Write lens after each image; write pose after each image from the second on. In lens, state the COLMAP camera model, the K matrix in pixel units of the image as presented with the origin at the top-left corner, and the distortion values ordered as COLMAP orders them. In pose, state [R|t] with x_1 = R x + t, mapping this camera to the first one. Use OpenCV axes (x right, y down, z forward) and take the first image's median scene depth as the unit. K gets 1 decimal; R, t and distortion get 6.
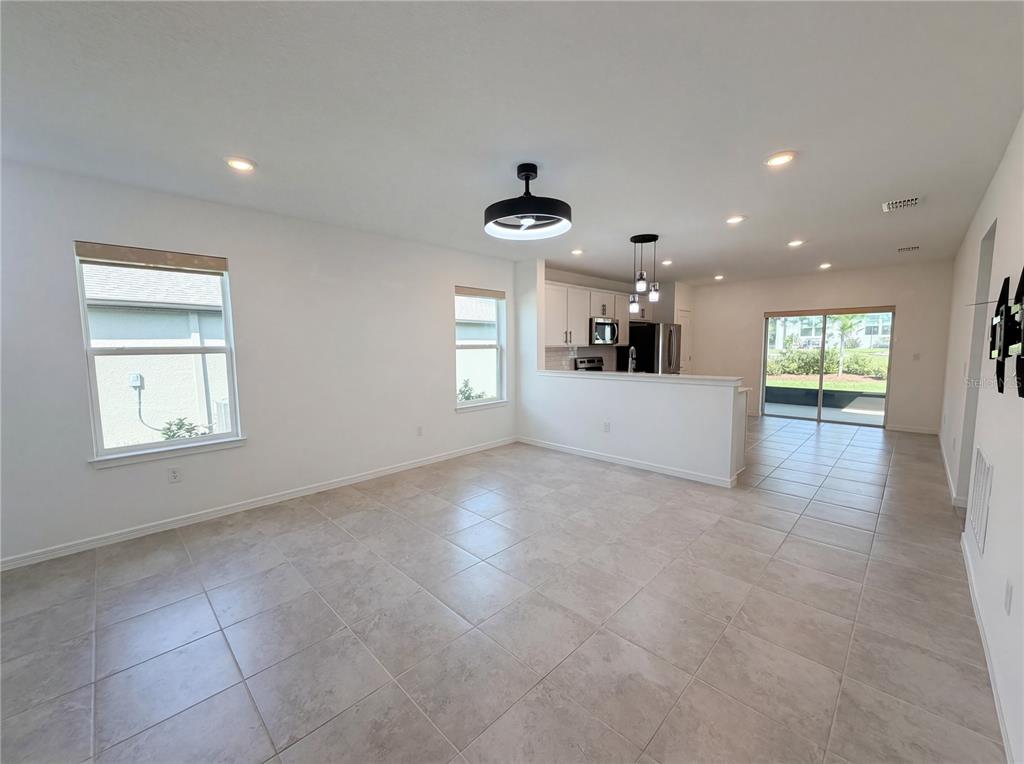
lens RADIAL K [[405.7, 0, 508.3], [0, 405.7, 382.9], [0, 0, 1]] dist [-0.000599, -0.000021]
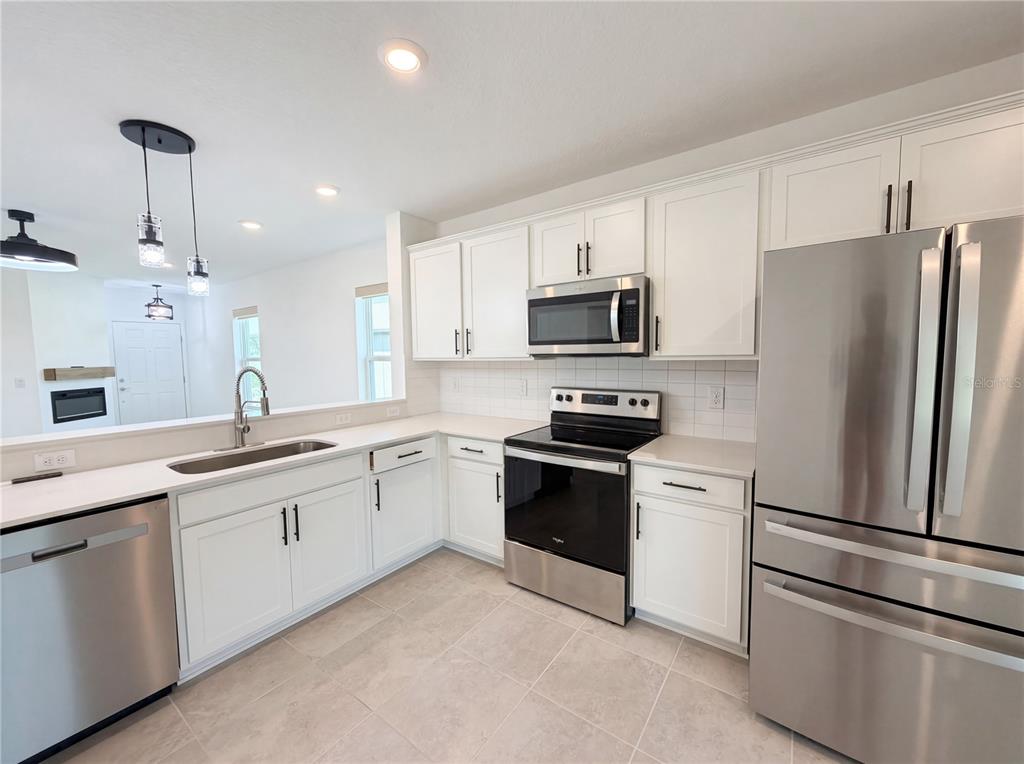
lens RADIAL K [[407.1, 0, 508.9], [0, 407.1, 382.8], [0, 0, 1]] dist [-0.000317, -0.000078]
pose [[0.154946, 0.077235, -0.984899, 1.137886], [-0.080006, 0.994646, 0.065413, -0.175671], [0.984678, 0.068662, 0.160295, 1.728026]]
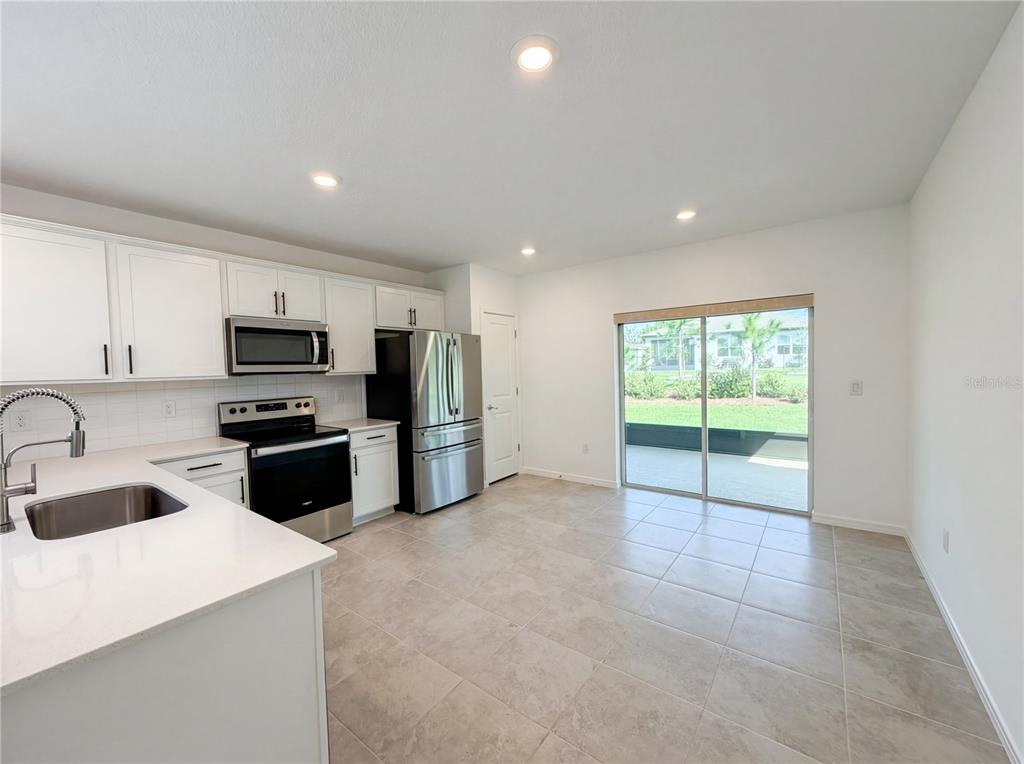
lens RADIAL K [[407.1, 0, 508.9], [0, 407.1, 382.8], [0, 0, 1]] dist [-0.000317, -0.000078]
pose [[0.991022, -0.020276, 0.132154, 0.861402], [0.027981, 0.997998, -0.056711, -0.094439], [-0.130740, 0.059899, 0.989606, 0.941595]]
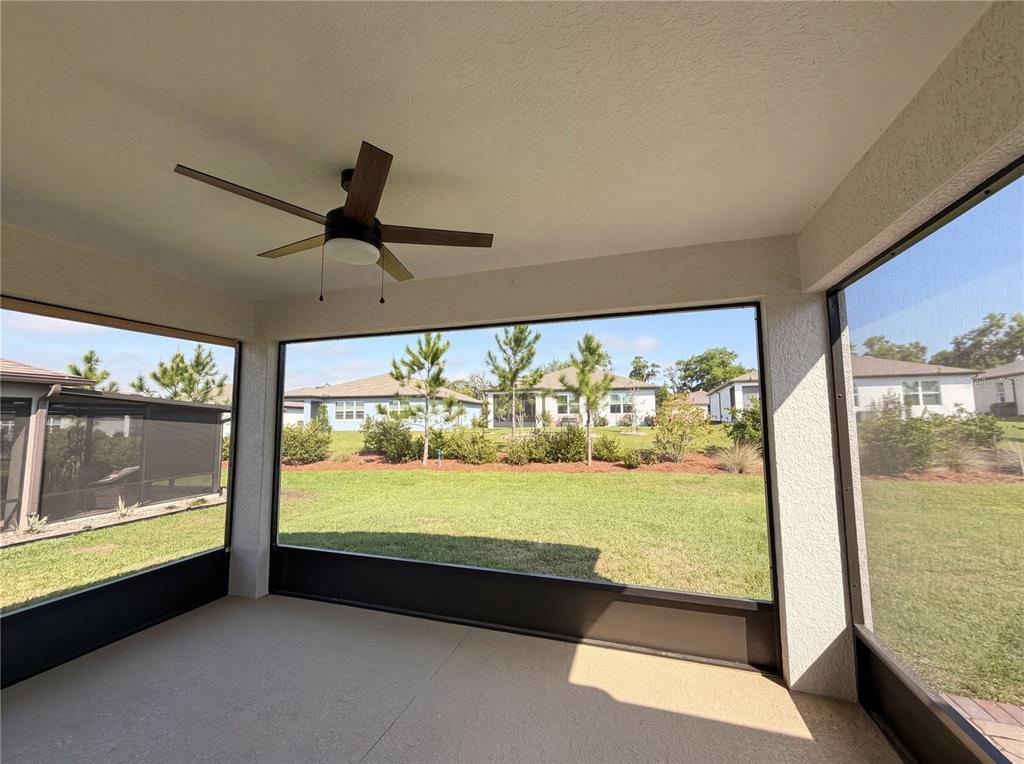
lens RADIAL K [[407.1, 0, 508.9], [0, 407.1, 382.8], [0, 0, 1]] dist [-0.000317, -0.000078]
pose [[0.888457, 0.049659, 0.456266, 1.714429], [0.035550, 0.983696, -0.176289, -0.205583], [-0.457581, 0.172845, 0.872206, 1.971699]]
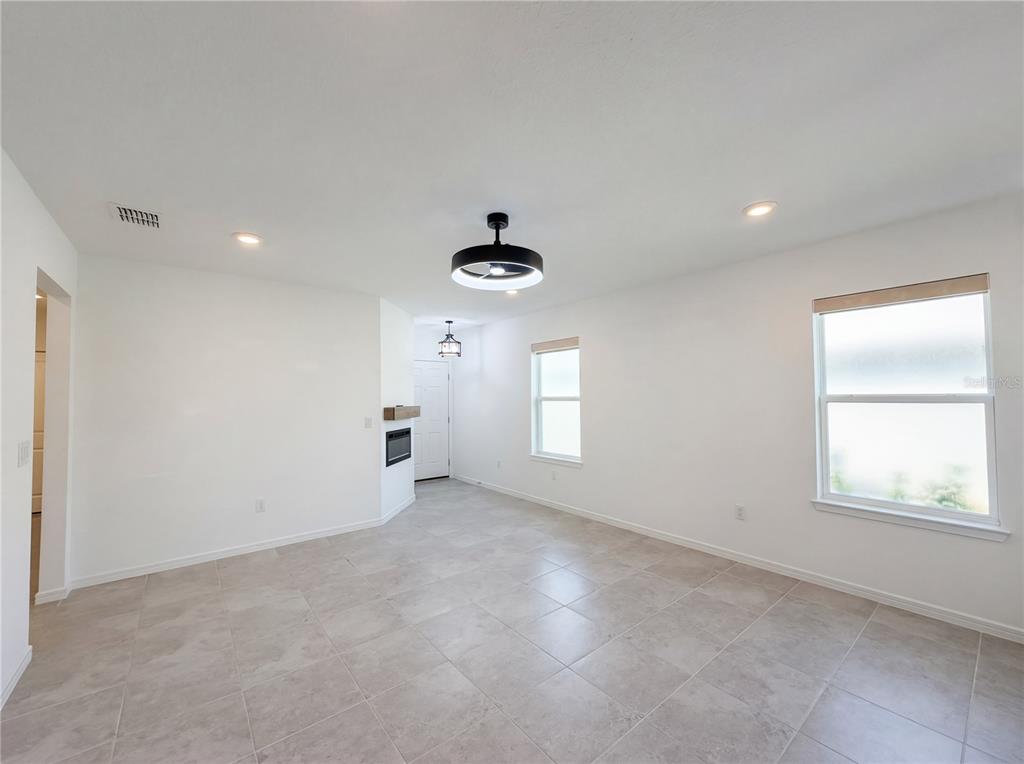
lens RADIAL K [[408.5, 0, 512.0], [0, 408.5, 382.0], [0, 0, 1]] dist [0.000502, 0.000063]
pose [[-0.105253, -0.025193, -0.994126, 0.769907], [-0.082589, 0.996447, -0.016507, -0.096238], [0.991010, 0.080367, -0.106960, 0.897460]]
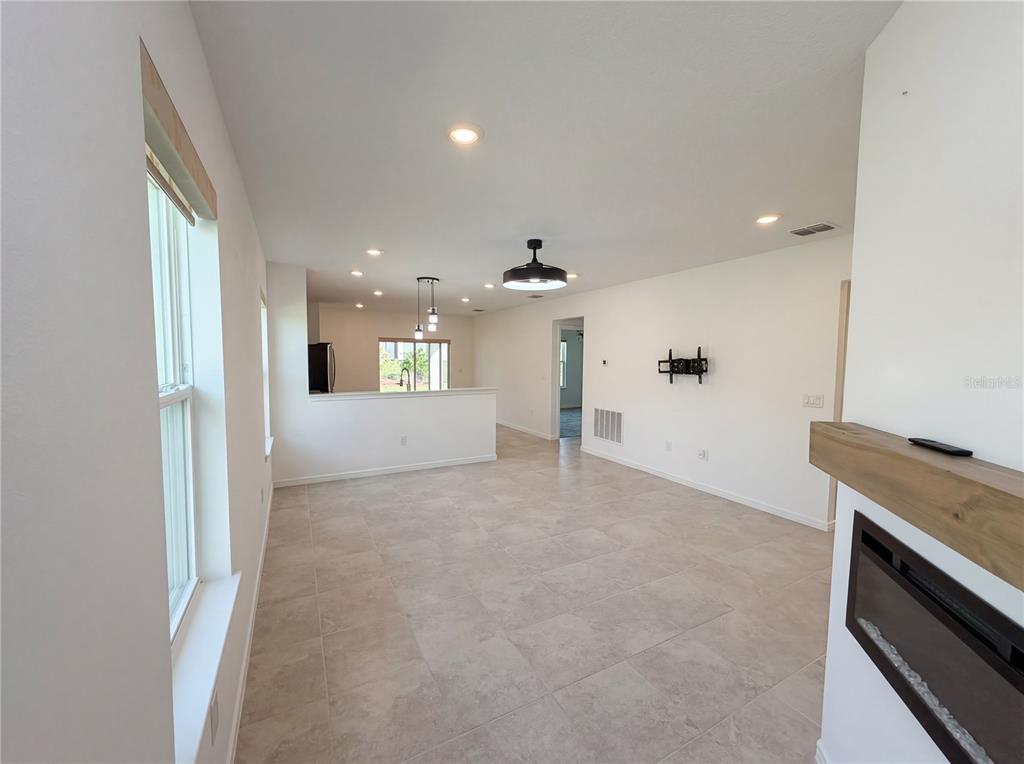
lens RADIAL K [[407.1, 0, 508.9], [0, 407.1, 382.8], [0, 0, 1]] dist [-0.000317, -0.000078]
pose [[0.290127, -0.048259, 0.955771, -1.009425], [0.078843, 0.996538, 0.026384, -0.075183], [-0.953735, 0.067701, 0.292927, 0.546947]]
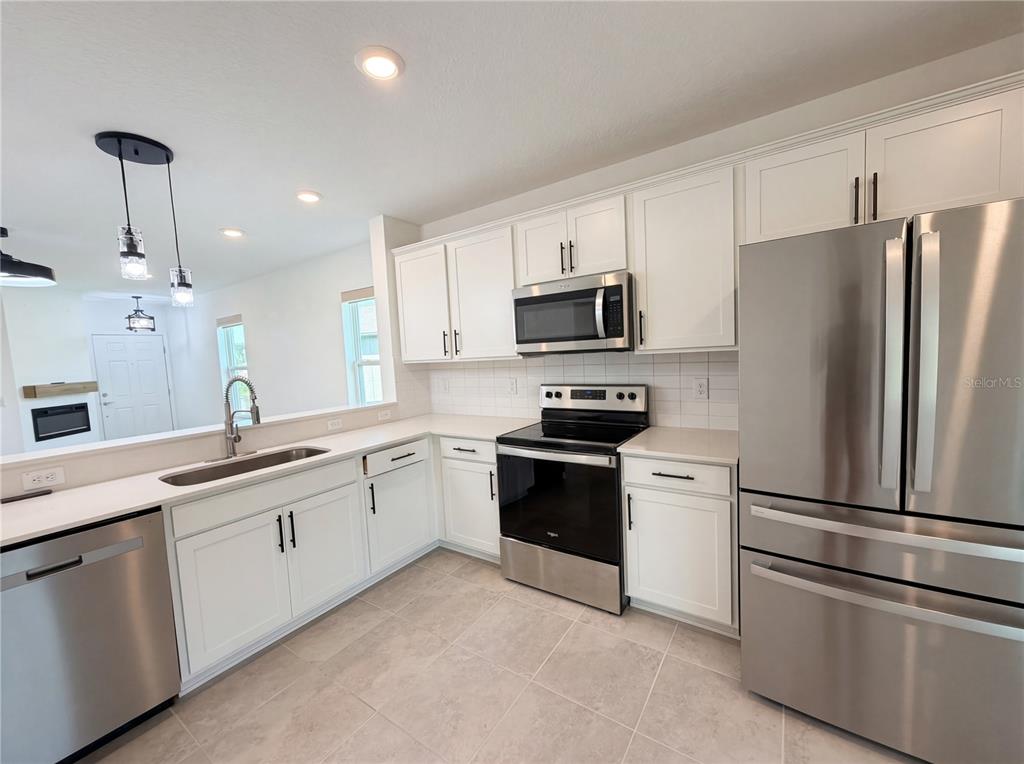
lens RADIAL K [[407.1, 0, 508.9], [0, 407.1, 382.8], [0, 0, 1]] dist [-0.000317, -0.000078]
pose [[0.181594, 0.073906, -0.980592, 1.147130], [-0.042072, 0.996843, 0.067339, -0.176768], [0.982473, 0.029027, 0.184130, 1.727705]]
